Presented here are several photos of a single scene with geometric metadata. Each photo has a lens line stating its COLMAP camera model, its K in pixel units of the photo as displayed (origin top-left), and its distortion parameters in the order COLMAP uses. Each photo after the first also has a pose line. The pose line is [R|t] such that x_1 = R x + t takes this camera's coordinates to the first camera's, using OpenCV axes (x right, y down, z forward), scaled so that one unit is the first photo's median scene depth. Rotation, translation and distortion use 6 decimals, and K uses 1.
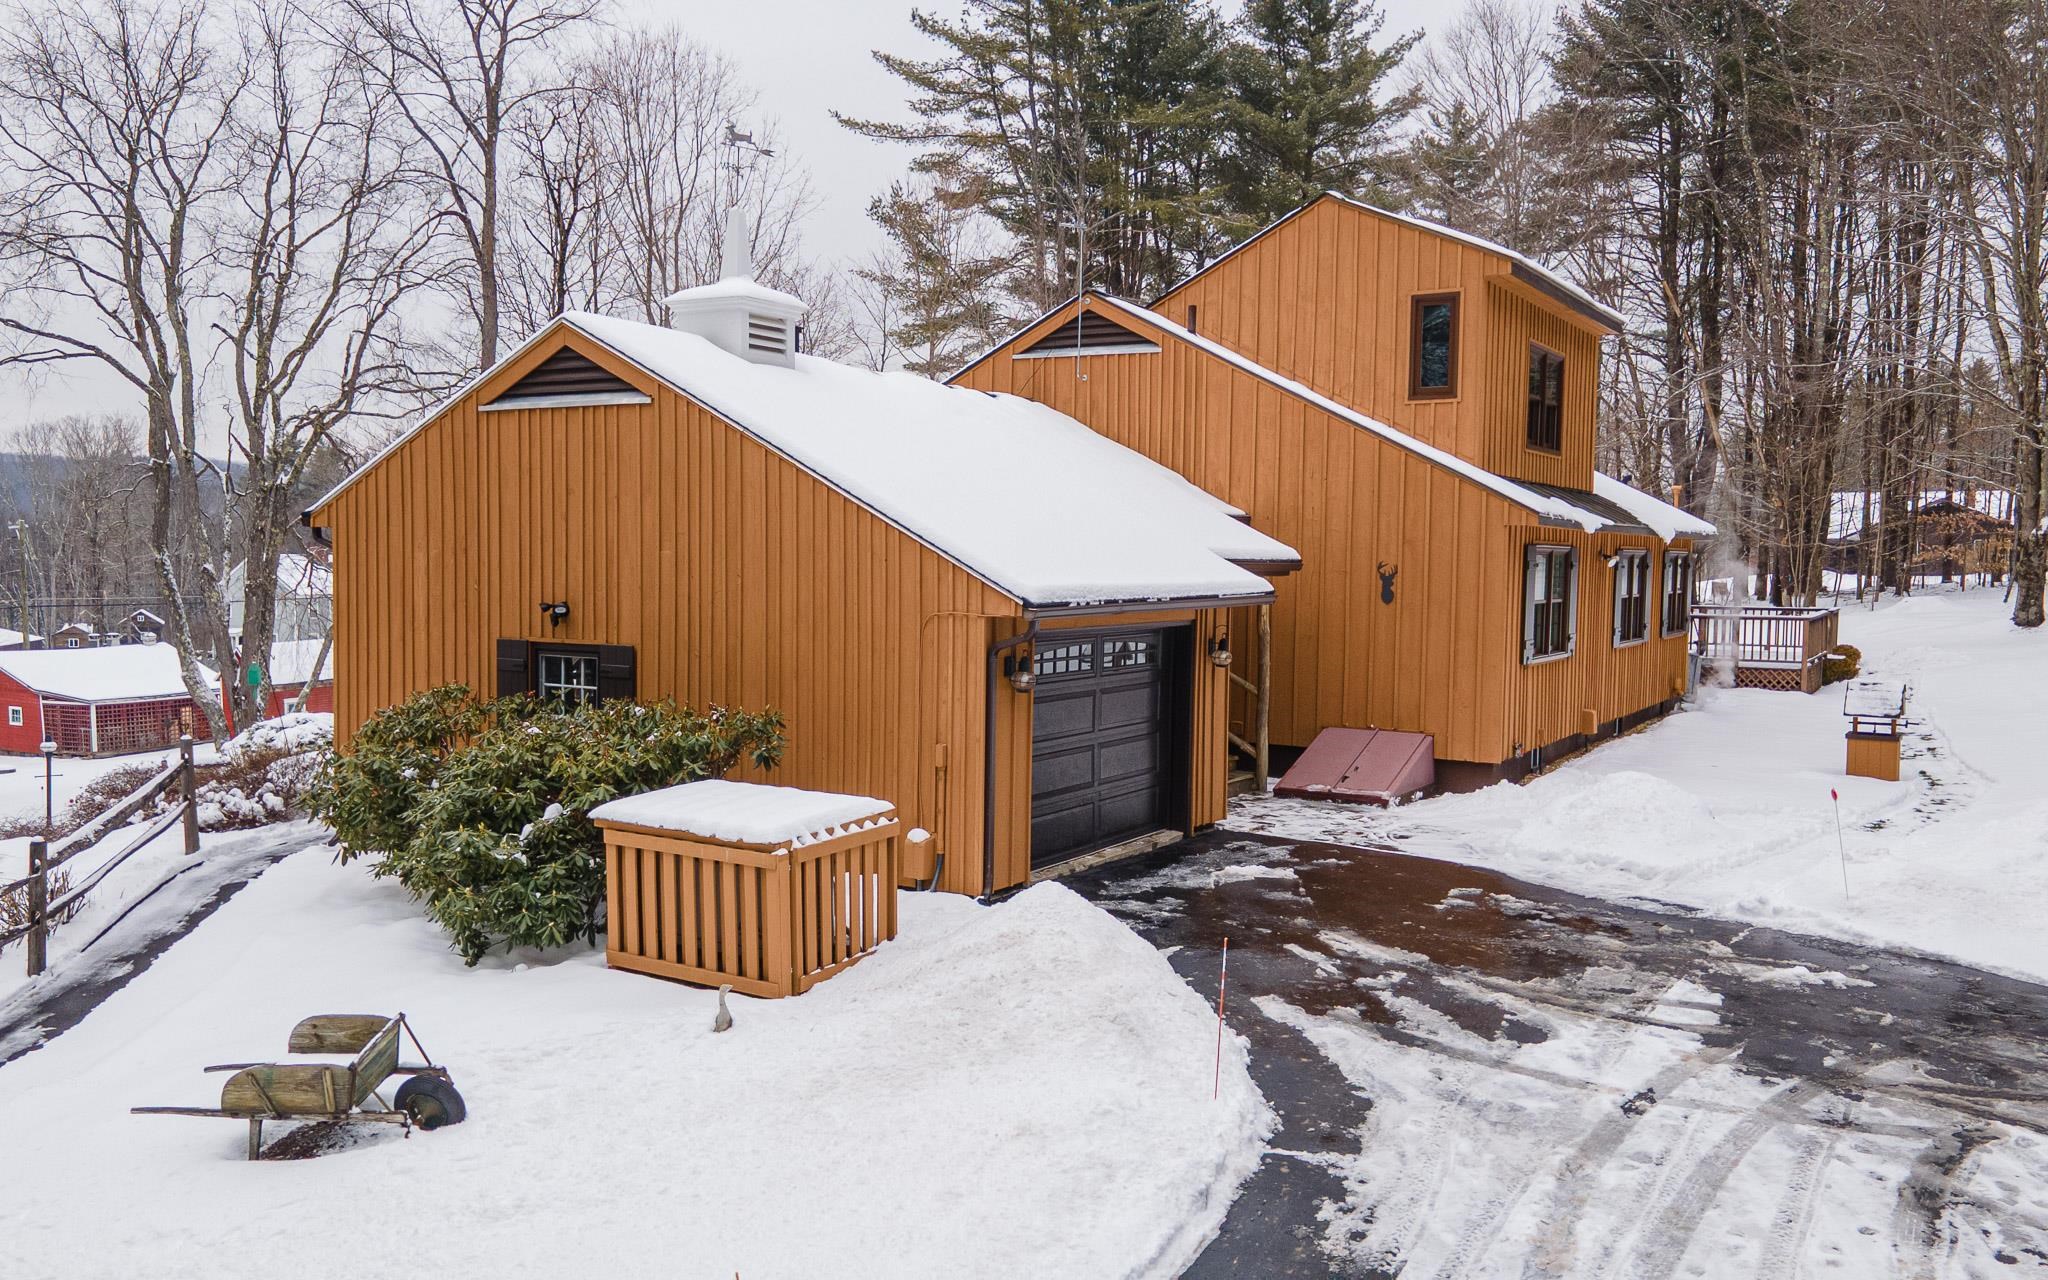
lens RADIAL K [[1670.9, 0, 997.8], [0, 1670.9, 637.2], [0, 0, 1]] dist [0.078898, 0.005346]
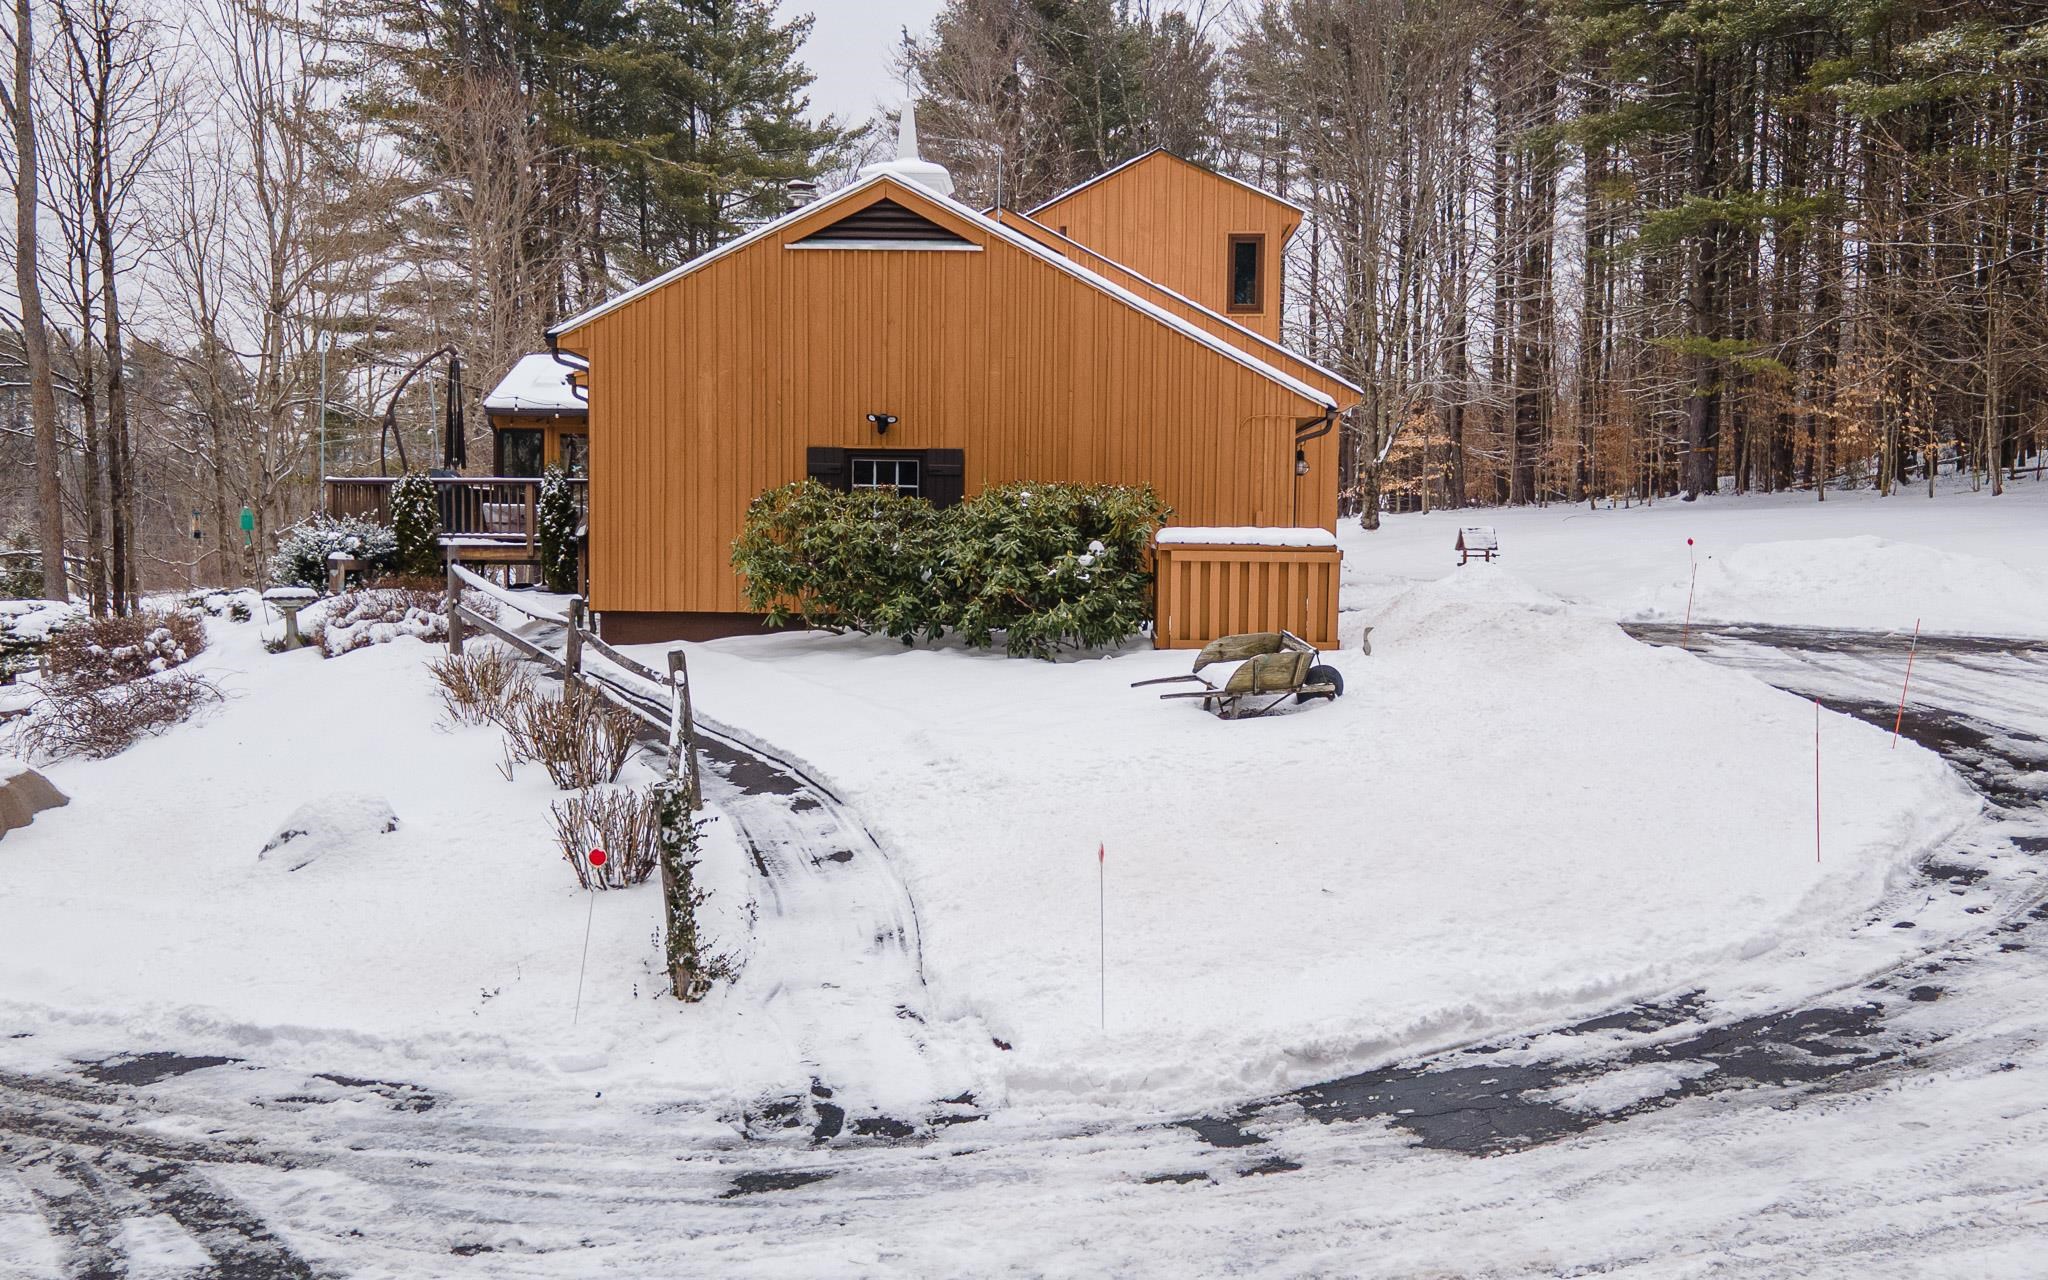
lens RADIAL K [[1677.5, 0, 1090.1], [0, 1677.5, 632.9], [0, 0, 1]] dist [0.036784, -0.001233]
pose [[0.854879, -0.032756, 0.517792, -0.741852], [0.028386, 0.999463, 0.016362, 0.117060], [-0.518050, 0.000710, 0.855350, -0.095353]]
